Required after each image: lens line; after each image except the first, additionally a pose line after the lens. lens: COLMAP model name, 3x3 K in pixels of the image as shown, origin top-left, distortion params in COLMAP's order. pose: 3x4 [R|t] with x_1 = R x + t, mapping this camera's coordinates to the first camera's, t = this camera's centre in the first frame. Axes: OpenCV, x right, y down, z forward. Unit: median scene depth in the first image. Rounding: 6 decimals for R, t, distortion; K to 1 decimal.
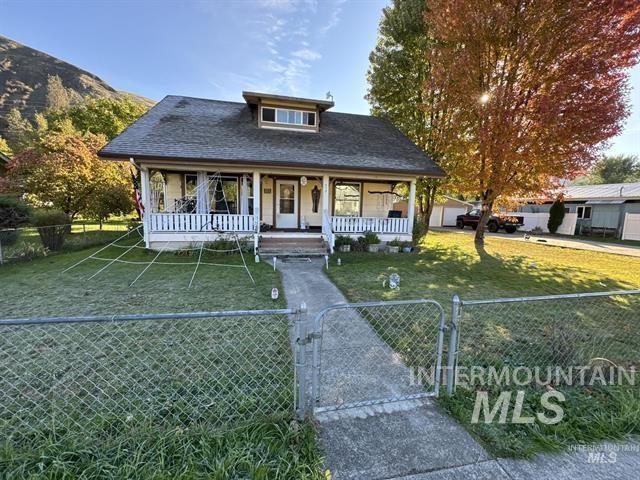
lens RADIAL K [[255.3, 0, 319.2], [0, 255.3, 239.7], [0, 0, 1]] dist [-0.001204, -0.000063]
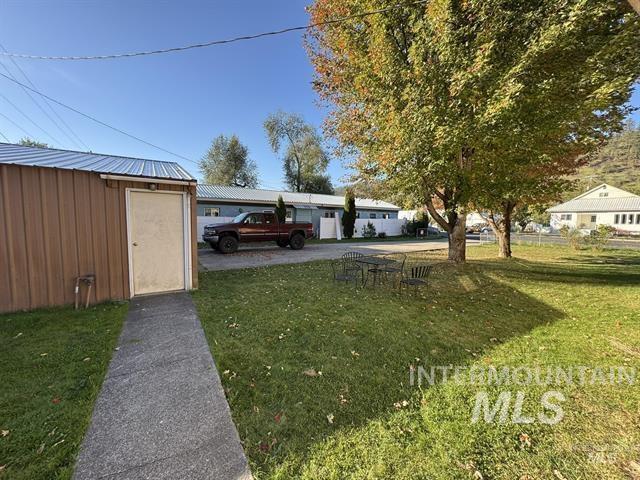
lens RADIAL K [[261.9, 0, 318.2], [0, 261.9, 242.8], [0, 0, 1]] dist [-0.000992, -0.000069]
pose [[-0.371252, -0.105484, 0.922521, 0.087789], [0.092785, 0.984339, 0.149893, -0.273317], [-0.923885, 0.141244, -0.355651, 2.347420]]
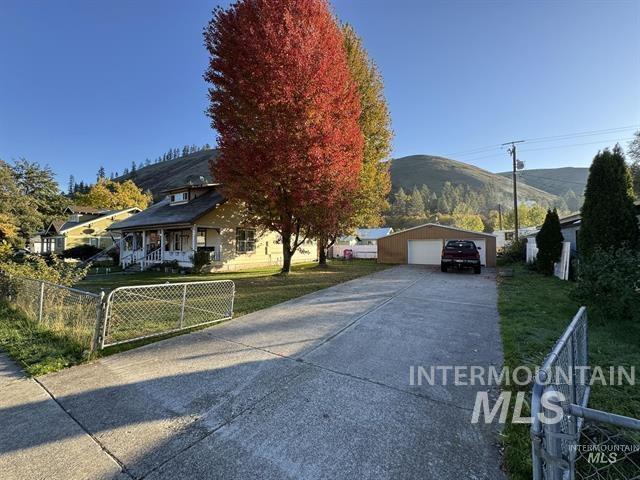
lens RADIAL K [[255.3, 0, 319.2], [0, 255.3, 239.7], [0, 0, 1]] dist [-0.001204, -0.000063]
pose [[0.736575, -0.045321, -0.674836, 1.806912], [-0.061032, 0.989228, -0.133051, 0.000431], [0.673597, 0.139189, 0.725875, 0.386127]]
